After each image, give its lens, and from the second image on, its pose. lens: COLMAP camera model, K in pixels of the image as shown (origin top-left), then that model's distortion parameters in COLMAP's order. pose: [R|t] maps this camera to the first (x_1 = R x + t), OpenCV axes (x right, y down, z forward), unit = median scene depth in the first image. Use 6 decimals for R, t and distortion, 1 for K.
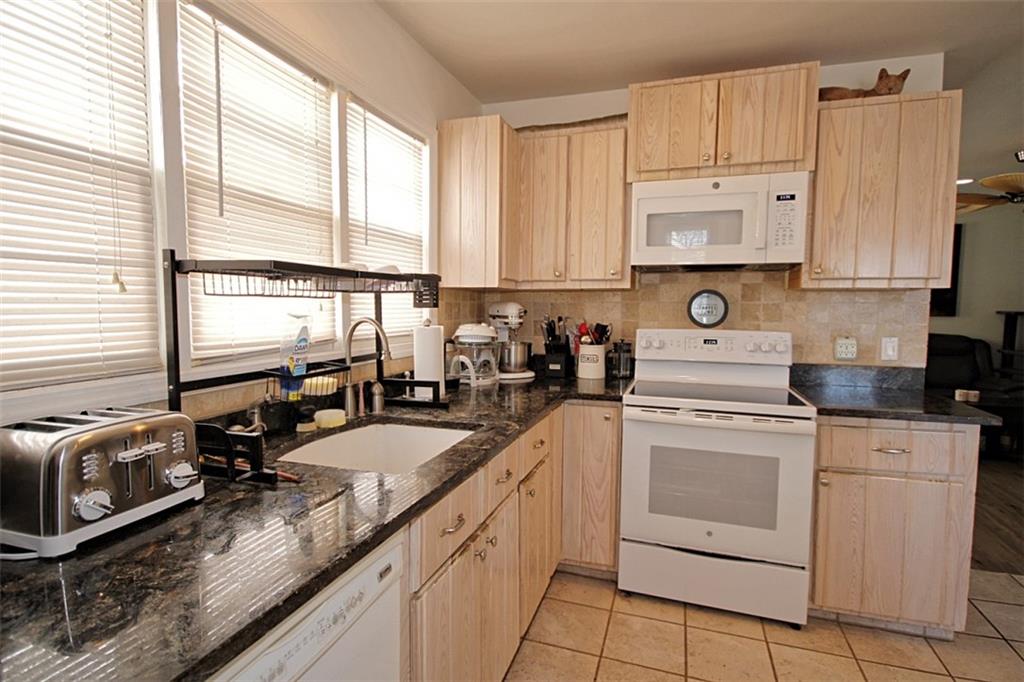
lens RADIAL K [[502.4, 0, 515.9], [0, 502.4, 338.9], [0, 0, 1]] dist [0.001997, 0.000069]
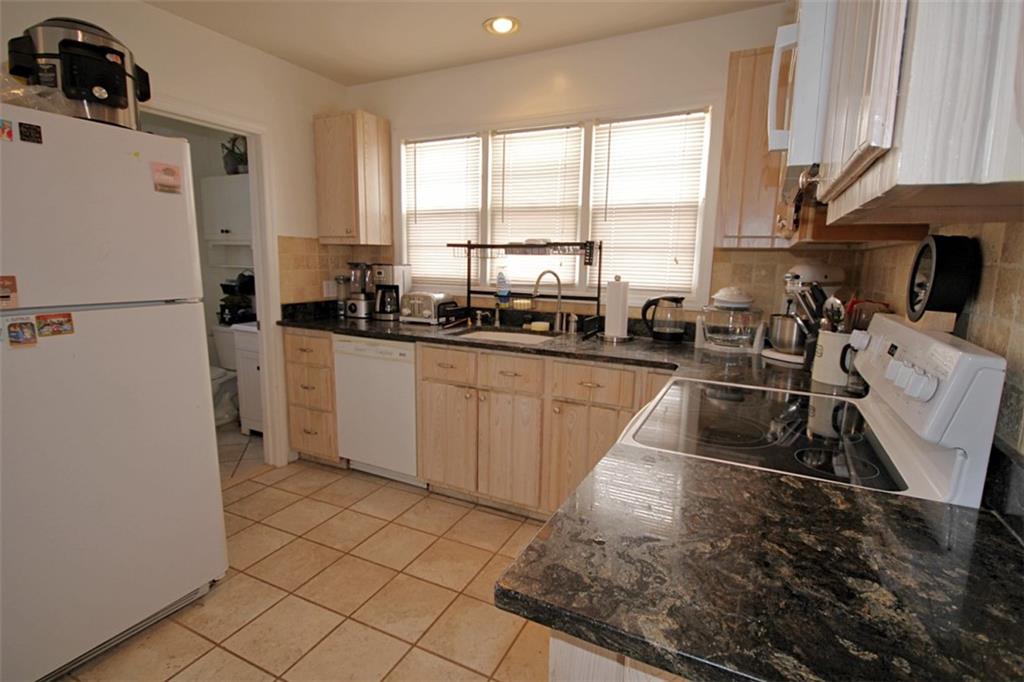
lens RADIAL K [[496.4, 0, 517.2], [0, 496.4, 339.7], [0, 0, 1]] dist [0.000247, -0.000584]
pose [[-0.122972, 0.151270, -0.980814, 1.025112], [-0.086879, 0.982879, 0.162481, -0.056099], [0.988600, 0.105193, -0.107724, 0.824727]]
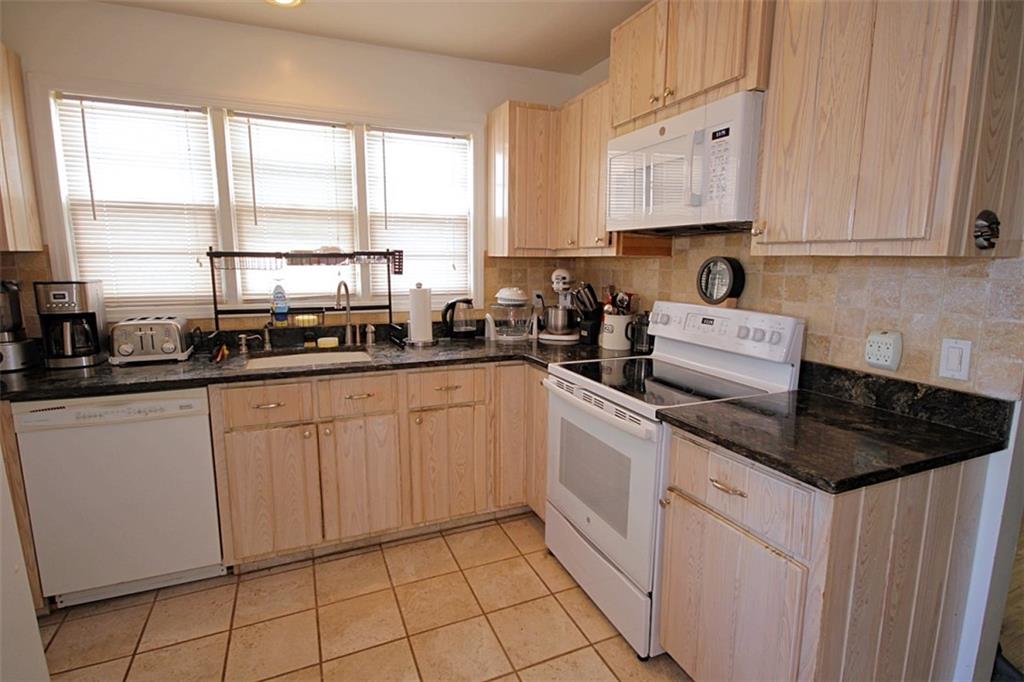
lens RADIAL K [[496.4, 0, 517.2], [0, 496.4, 339.7], [0, 0, 1]] dist [0.000247, -0.000584]
pose [[0.676556, 0.115277, -0.727312, 0.895967], [-0.051672, 0.992668, 0.109269, -0.042686], [0.734576, -0.036345, 0.677553, 0.267286]]
